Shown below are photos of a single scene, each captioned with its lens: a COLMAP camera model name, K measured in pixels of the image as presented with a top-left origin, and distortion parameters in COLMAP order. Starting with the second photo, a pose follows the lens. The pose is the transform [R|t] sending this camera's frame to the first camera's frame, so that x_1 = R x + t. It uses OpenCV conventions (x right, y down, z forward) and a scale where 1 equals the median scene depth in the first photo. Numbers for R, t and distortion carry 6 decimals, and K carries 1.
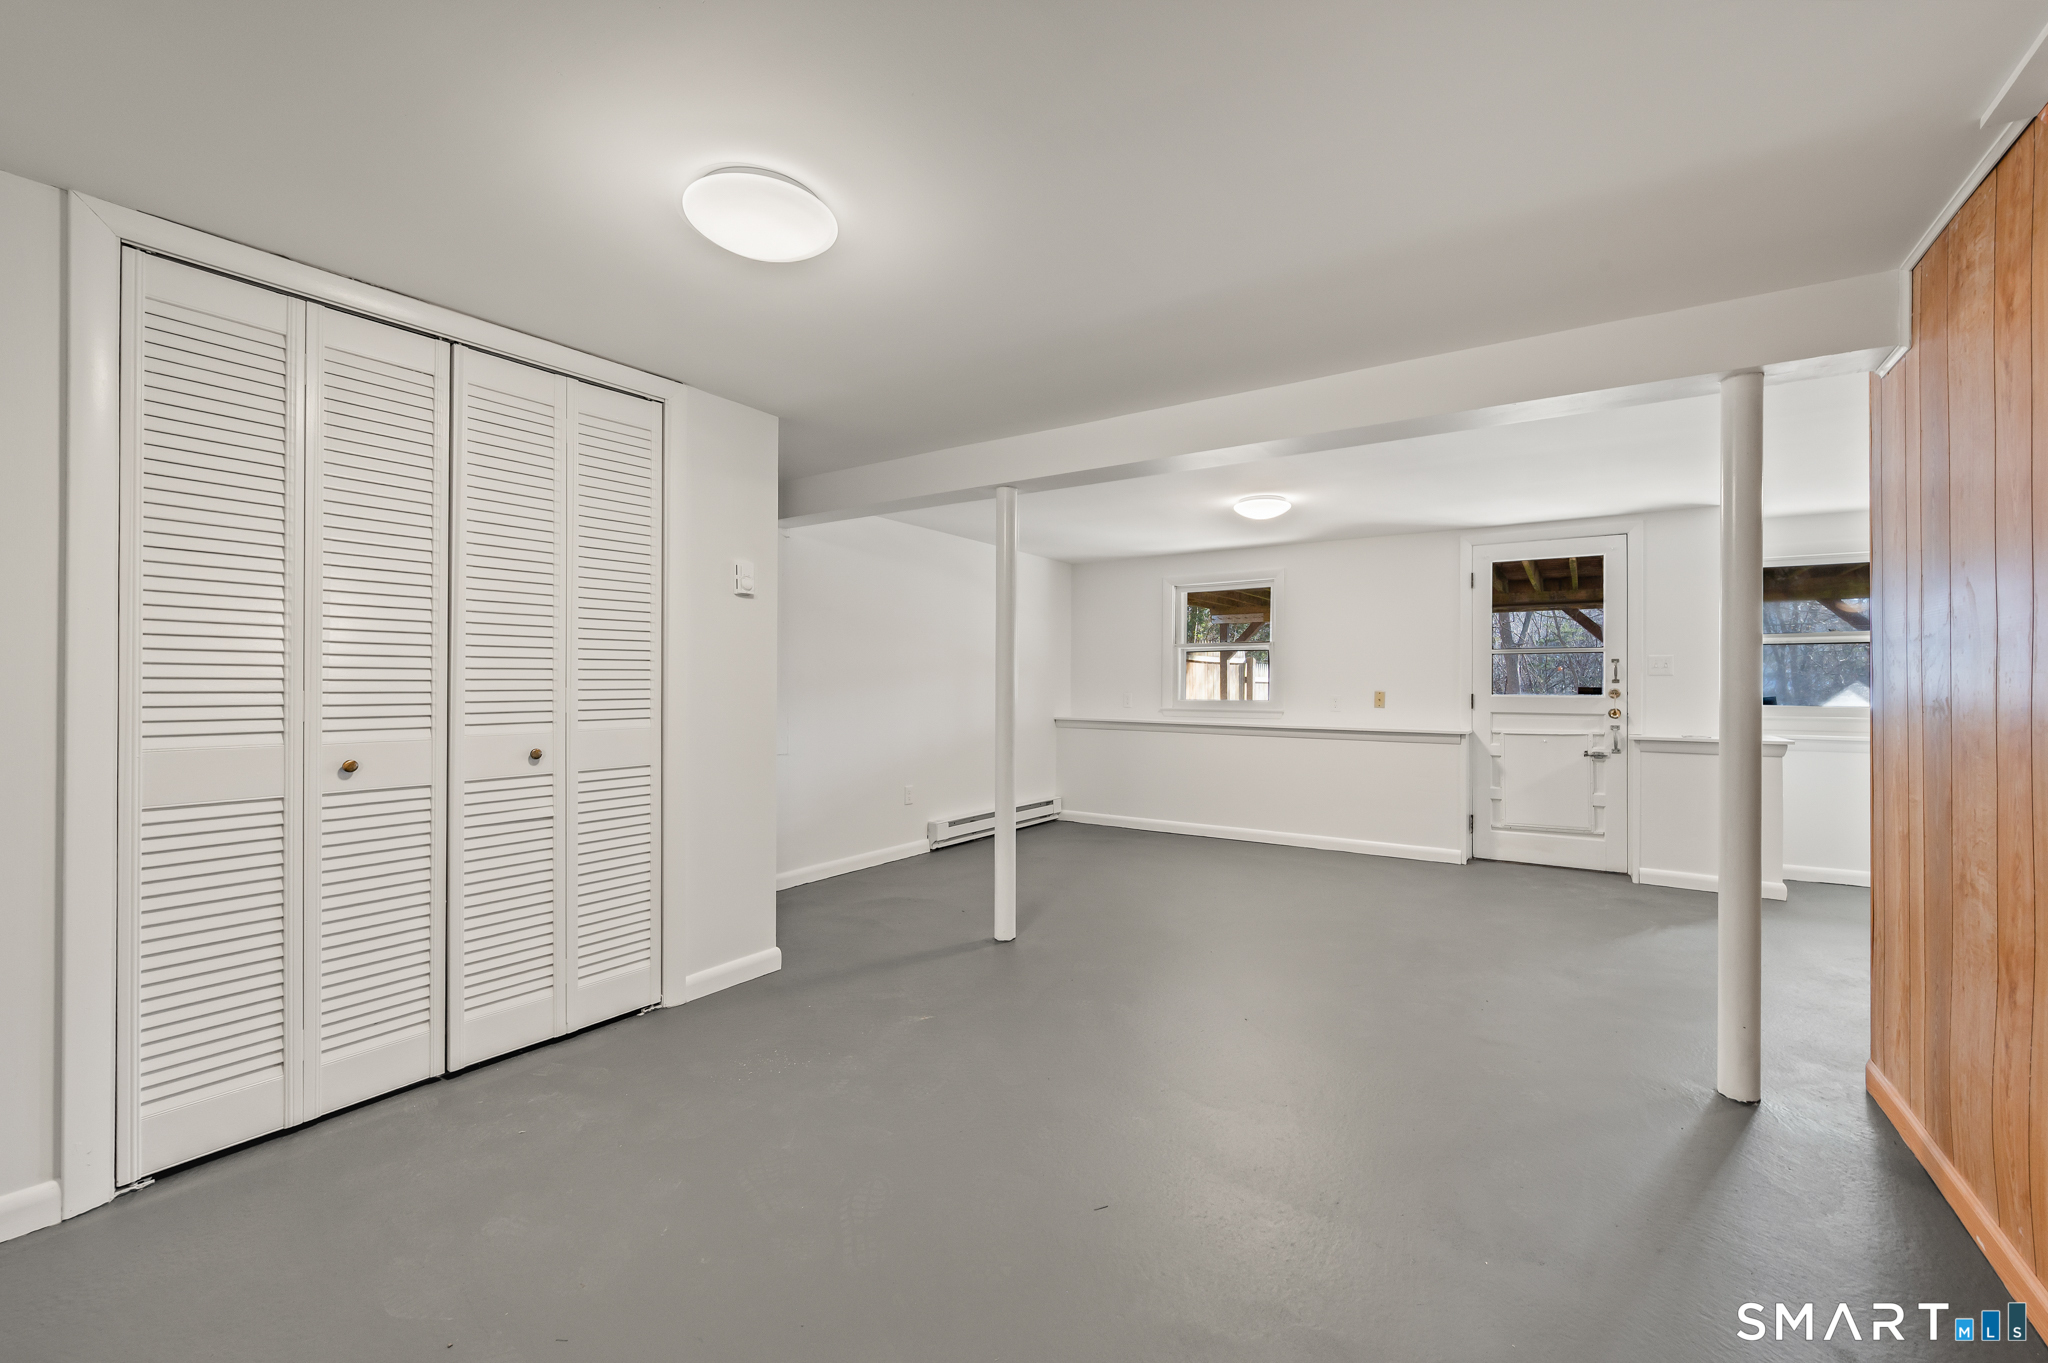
lens RADIAL K [[826.0, 0, 1045.3], [0, 826.0, 680.9], [0, 0, 1]] dist [0.000753, 0.000206]
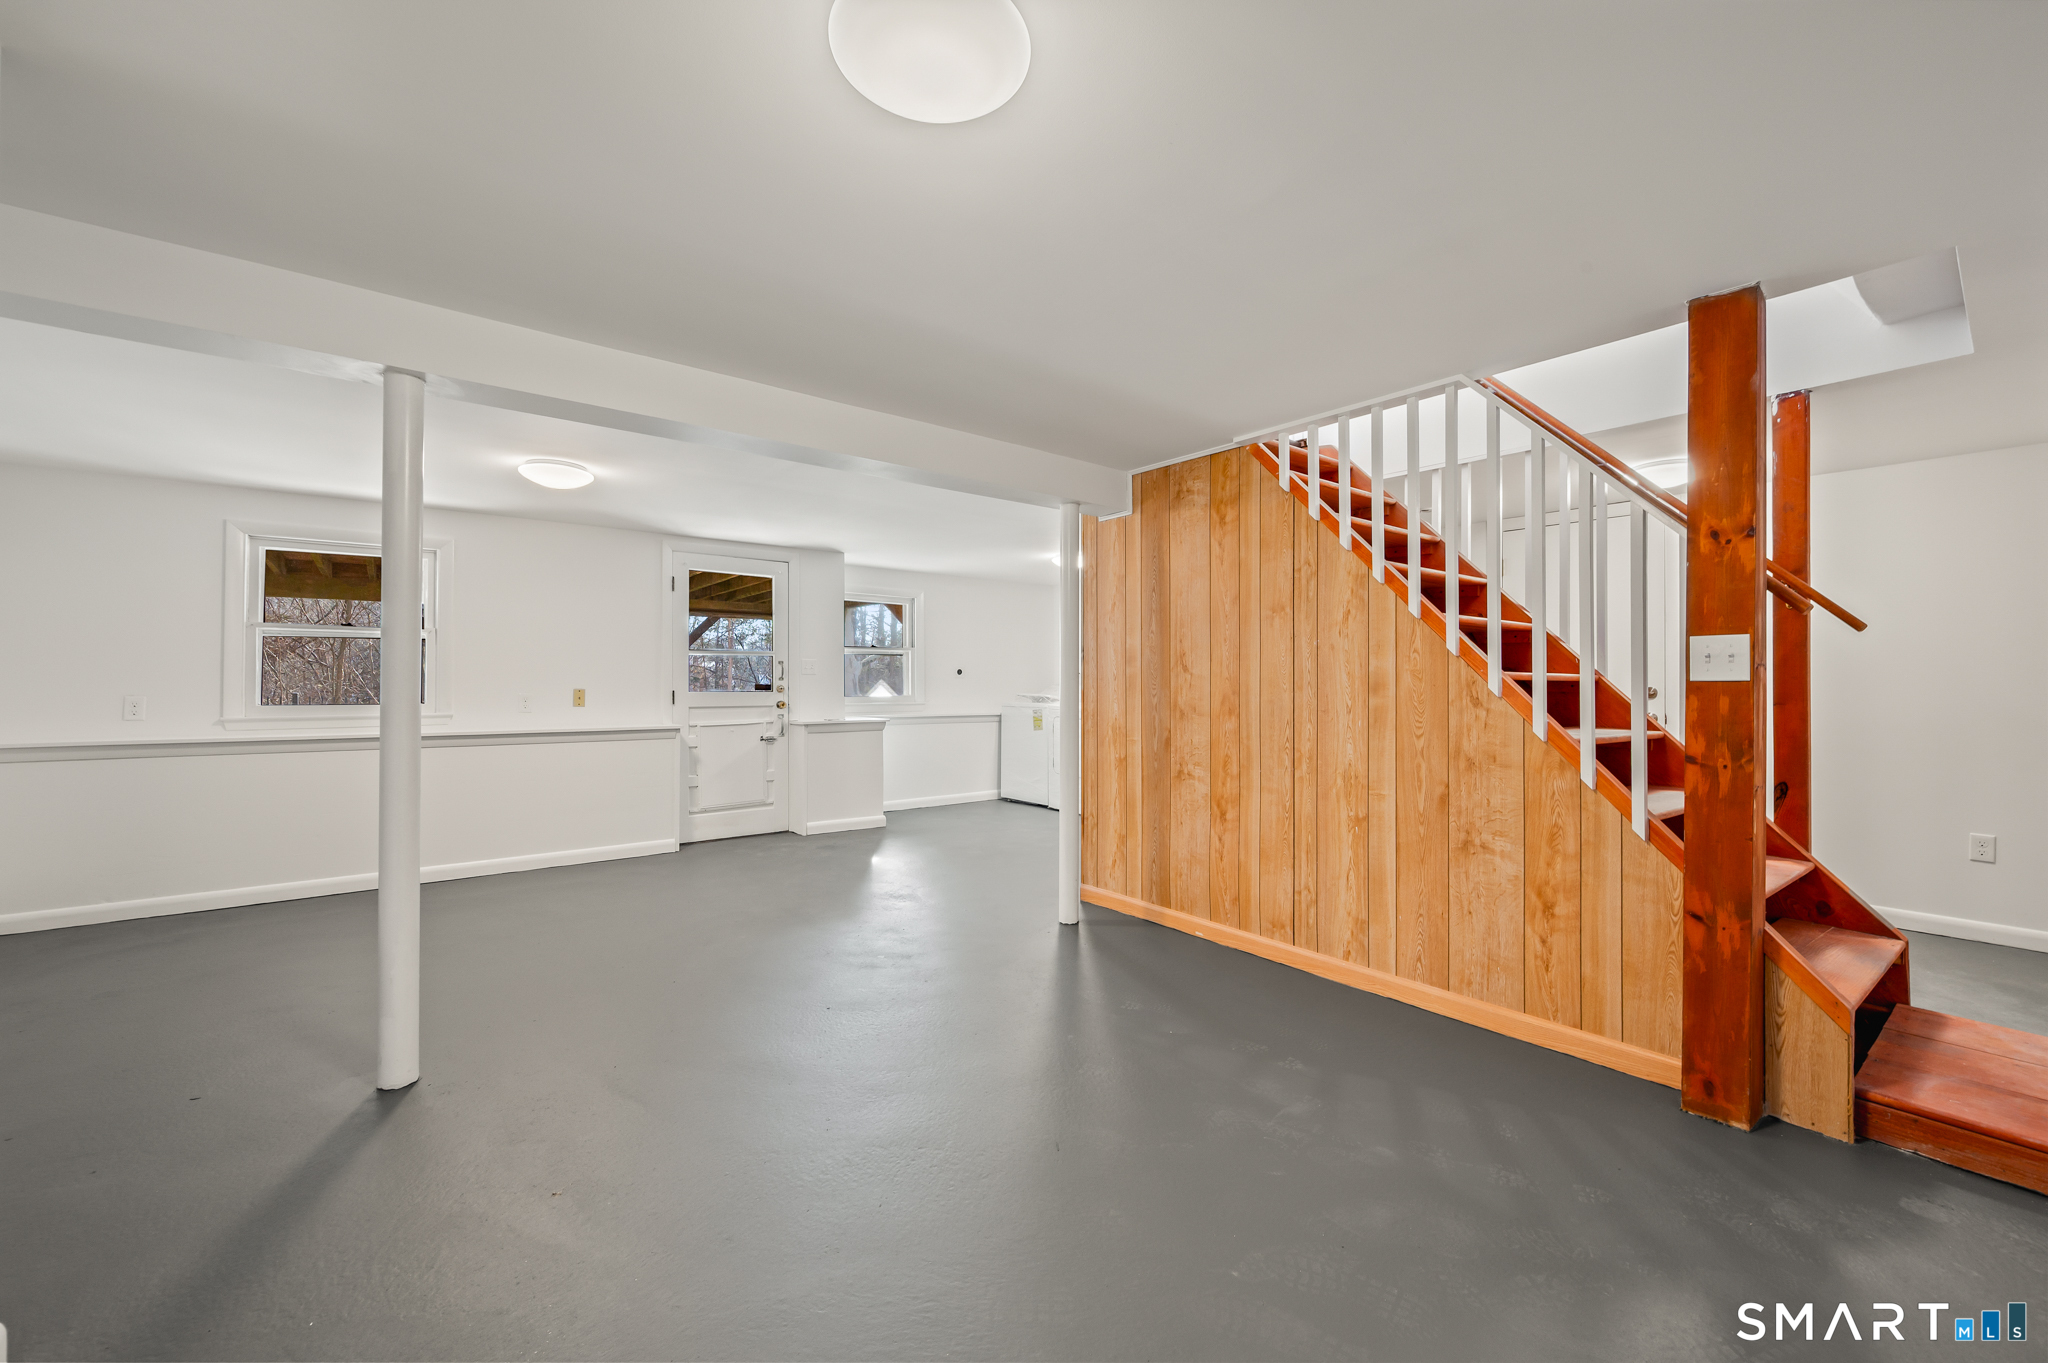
lens RADIAL K [[826.0, 0, 1028.6], [0, 826.0, 675.0], [0, 0, 1]] dist [0.000753, 0.000206]
pose [[0.316626, 0.004960, 0.948538, -0.377411], [-0.003143, 0.999986, -0.004180, -0.001733], [-0.948545, -0.001658, 0.316637, 0.246097]]
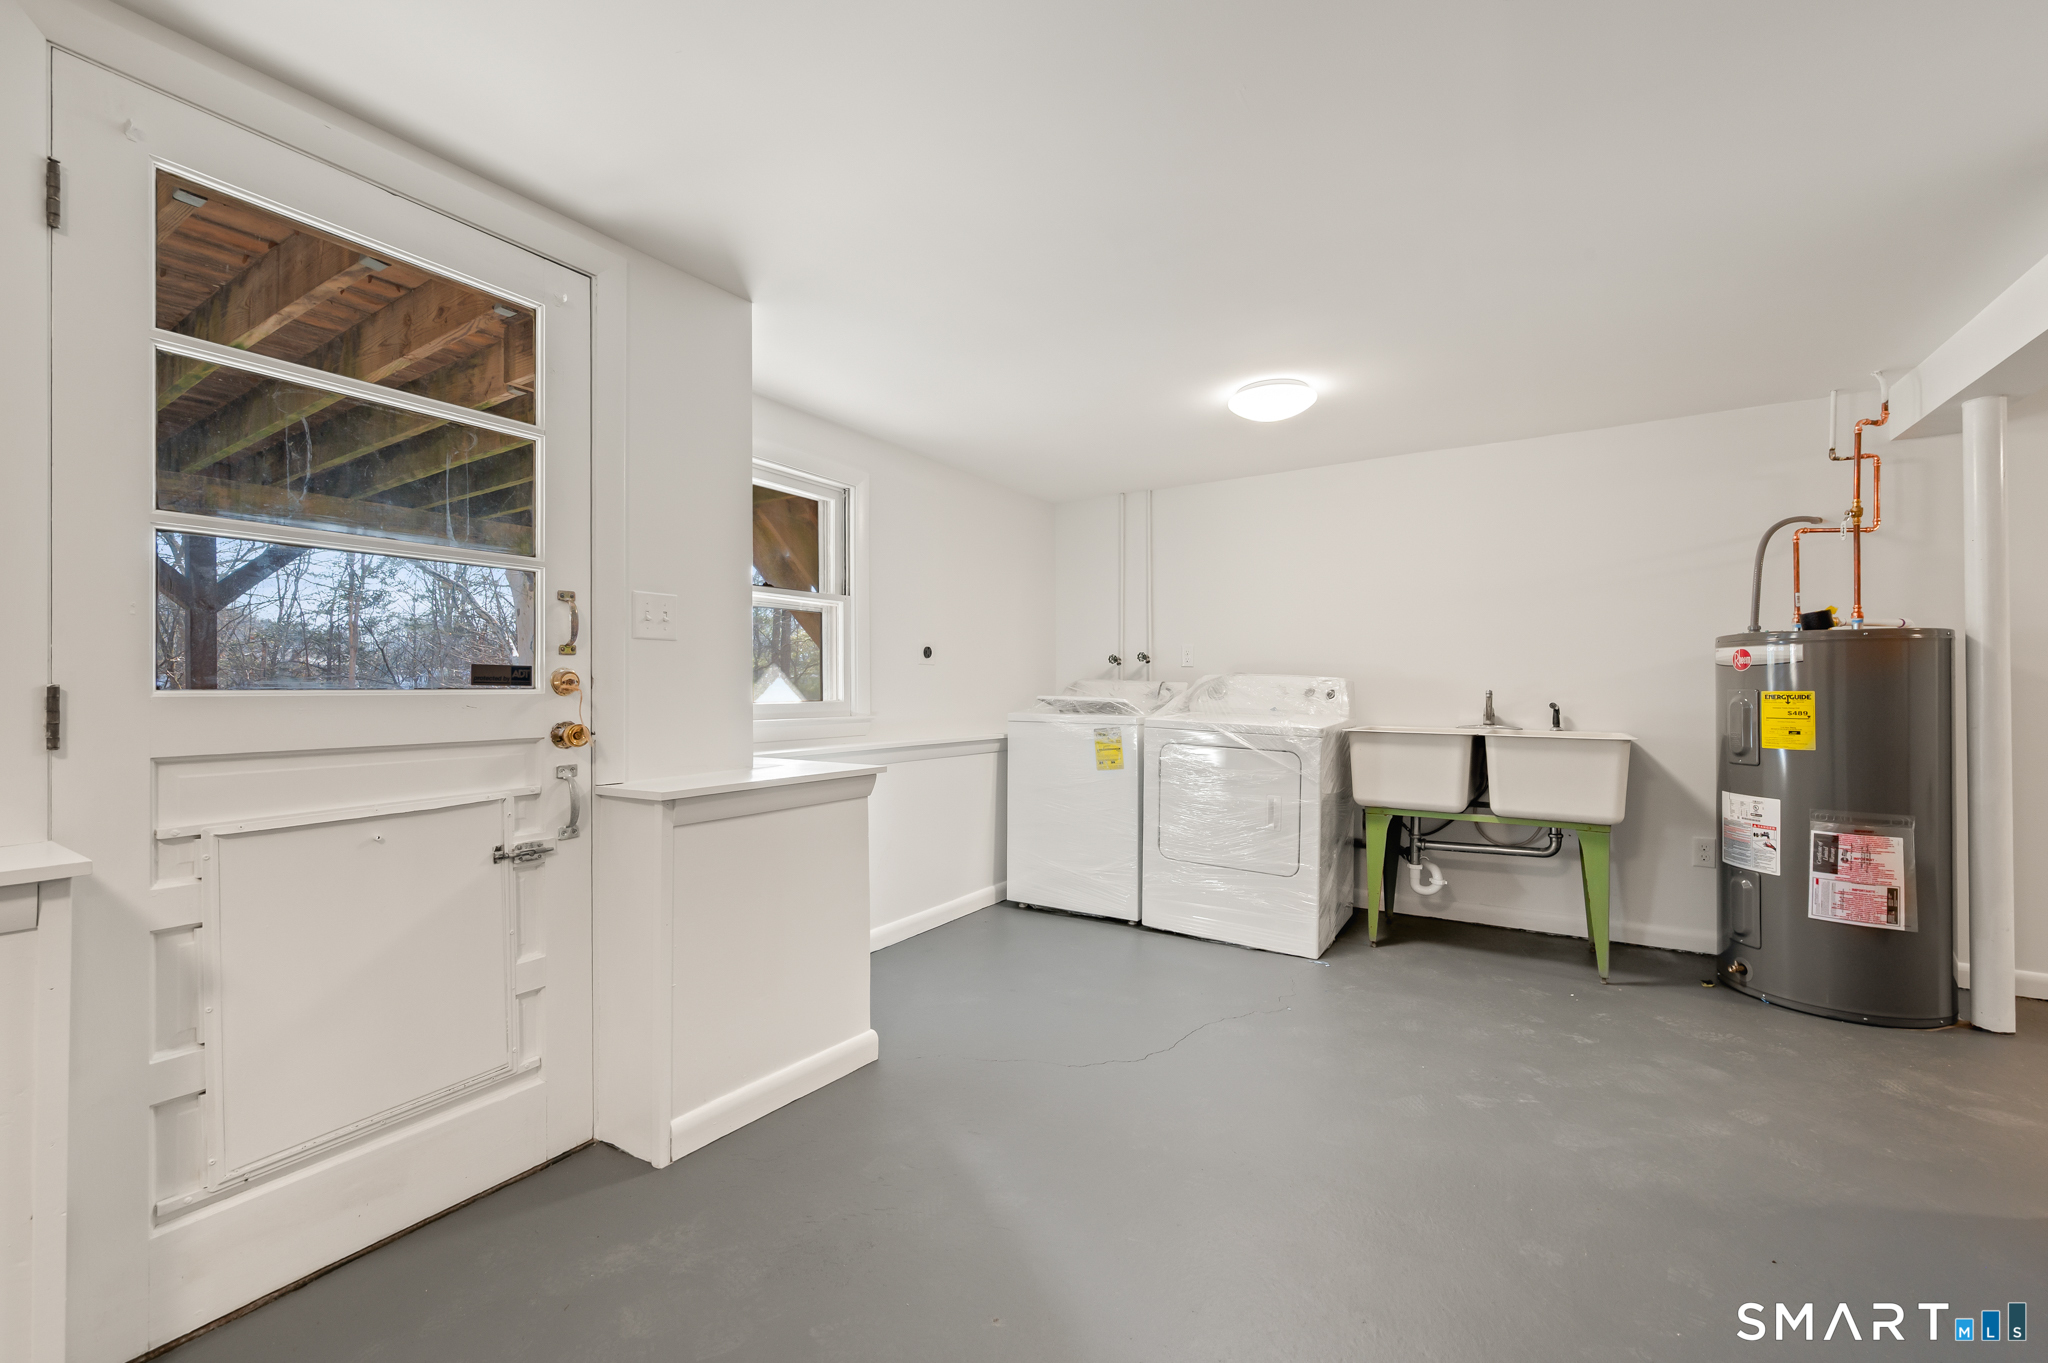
lens RADIAL K [[826.0, 0, 1024.9], [0, 826.0, 687.6], [0, 0, 1]] dist [0.000753, 0.000206]
pose [[-0.014922, -0.005496, 0.999874, 0.304999], [-0.005161, 0.999972, 0.005419, 0.014443], [-0.999875, -0.005080, -0.014950, 0.790800]]
